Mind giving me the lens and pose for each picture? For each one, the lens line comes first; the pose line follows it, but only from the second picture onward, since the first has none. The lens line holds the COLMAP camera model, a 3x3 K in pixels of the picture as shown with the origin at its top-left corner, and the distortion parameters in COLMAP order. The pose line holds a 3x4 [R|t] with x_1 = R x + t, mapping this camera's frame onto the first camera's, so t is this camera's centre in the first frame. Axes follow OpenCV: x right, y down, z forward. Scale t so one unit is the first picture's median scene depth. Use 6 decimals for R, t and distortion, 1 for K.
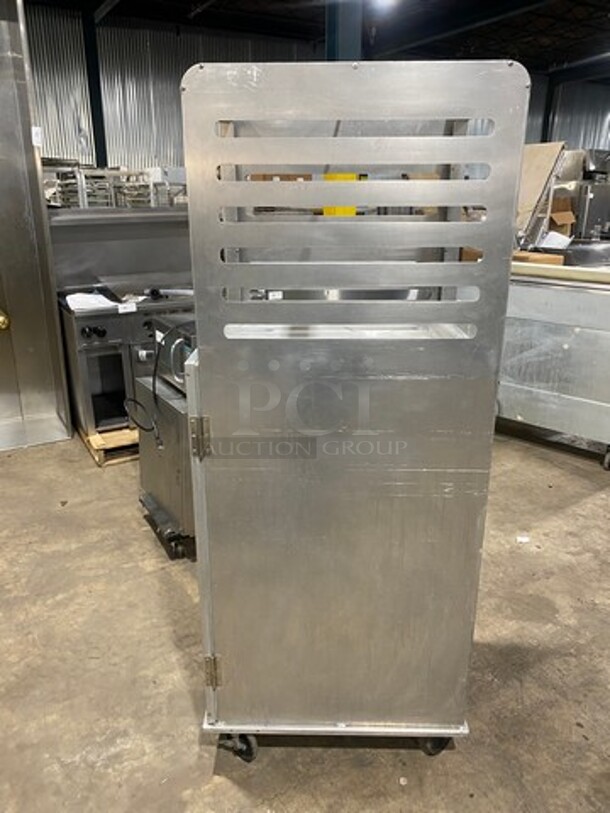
lens RADIAL K [[615.1, 0, 301.7], [0, 615.1, 406.1], [0, 0, 1]] dist [0.000659, -0.005624]
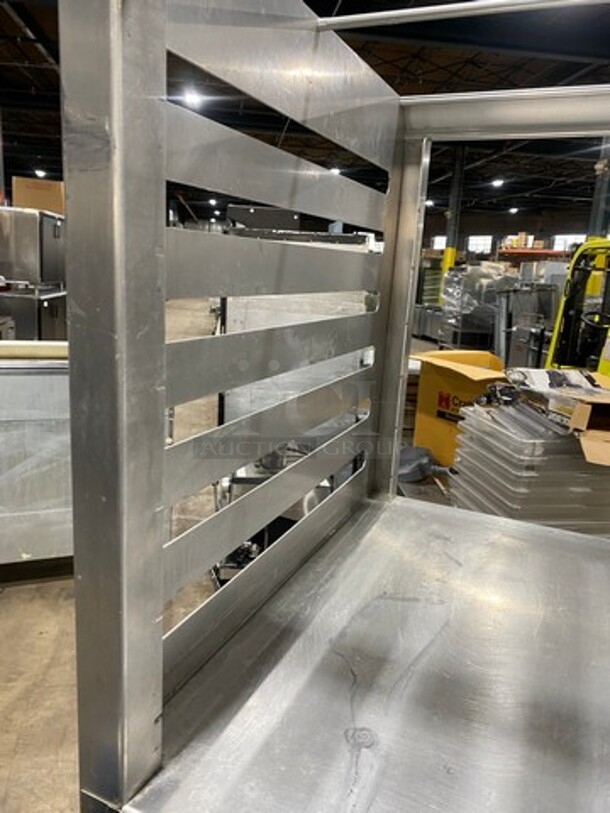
lens RADIAL K [[614.4, 0, 305.0], [0, 614.4, 406.5], [0, 0, 1]] dist [0.010119, -0.000861]
pose [[0.386622, -0.180309, 0.904440, -0.197147], [0.234907, 0.967608, 0.092486, -0.208332], [-0.891819, 0.176702, 0.416455, 0.595011]]
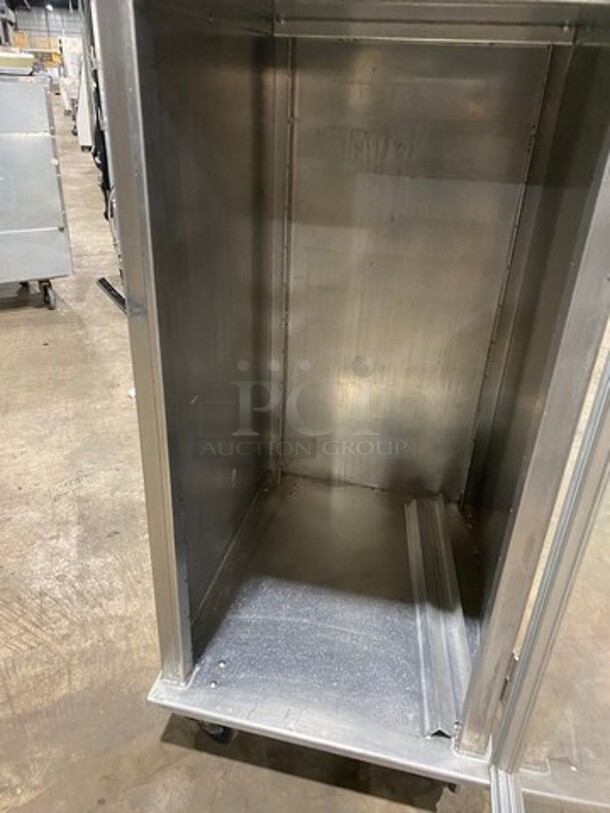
lens RADIAL K [[615.1, 0, 301.7], [0, 615.1, 406.1], [0, 0, 1]] dist [0.000659, -0.005624]
pose [[0.203651, -0.449671, 0.869668, -0.346743], [0.274873, 0.878817, 0.390034, -0.024630], [-0.939665, 0.159618, 0.302574, 0.621810]]
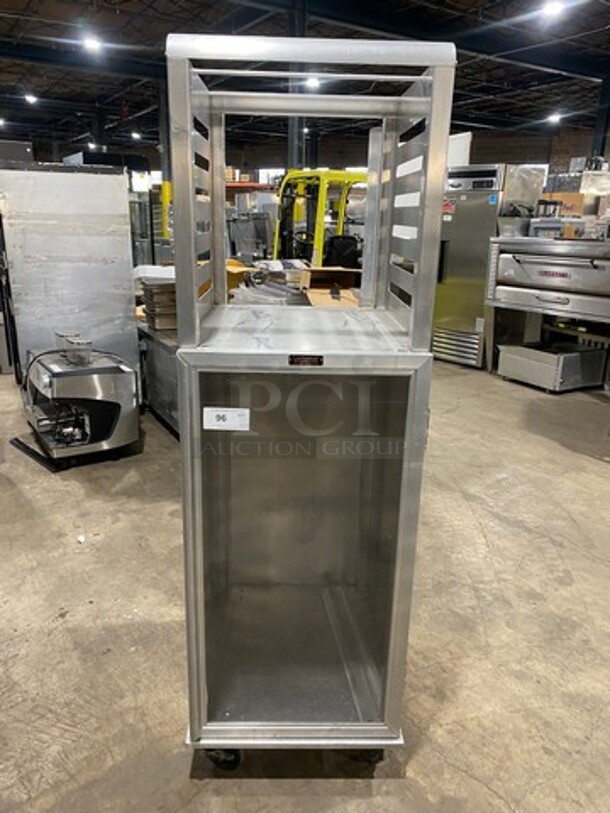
lens RADIAL K [[614.4, 0, 305.0], [0, 614.4, 406.5], [0, 0, 1]] dist [0.010119, -0.000861]
pose [[-0.047699, -0.294383, 0.954496, -0.601666], [0.292277, 0.909646, 0.295157, -0.181801], [-0.955143, 0.293056, 0.042652, 0.630473]]
